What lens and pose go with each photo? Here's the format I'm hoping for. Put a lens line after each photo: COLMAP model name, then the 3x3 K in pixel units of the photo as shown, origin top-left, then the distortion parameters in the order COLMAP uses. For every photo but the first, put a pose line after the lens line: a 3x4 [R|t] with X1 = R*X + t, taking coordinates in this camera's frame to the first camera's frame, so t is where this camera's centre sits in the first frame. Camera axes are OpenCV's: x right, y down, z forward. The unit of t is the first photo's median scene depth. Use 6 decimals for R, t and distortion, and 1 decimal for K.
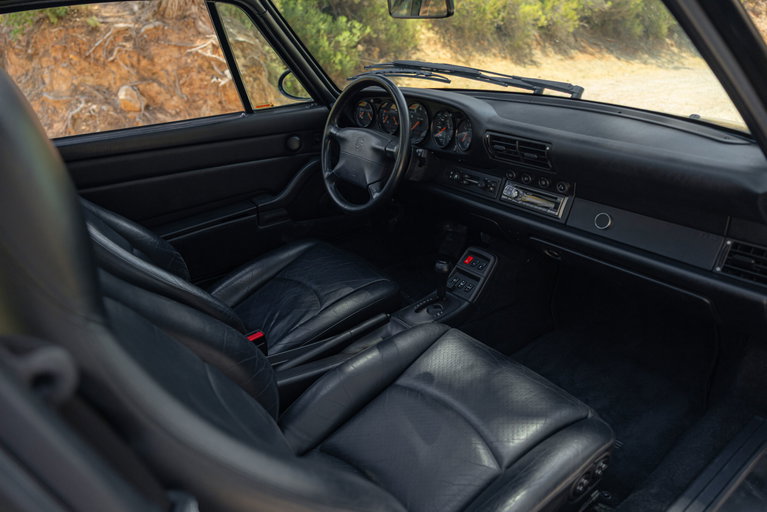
lens RADIAL K [[520.8, 0, 384.2], [0, 520.8, 254.9], [0, 0, 1]] dist [-0.000856, 0.007390]
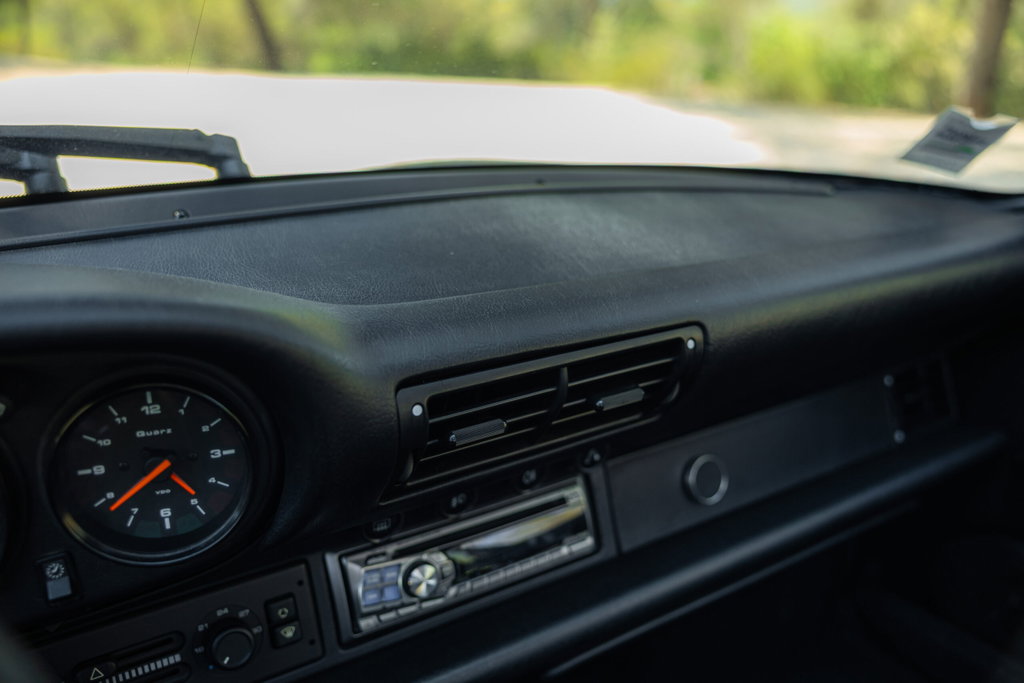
lens RADIAL K [[845.8, 0, 510.5], [0, 845.8, 340.5], [0, 0, 1]] dist [0.005409, -0.012210]
pose [[0.073370, -0.324904, 0.942897, -0.068378], [0.395196, 0.877519, 0.271625, -0.269755], [-0.915662, 0.352700, 0.192784, 0.756653]]
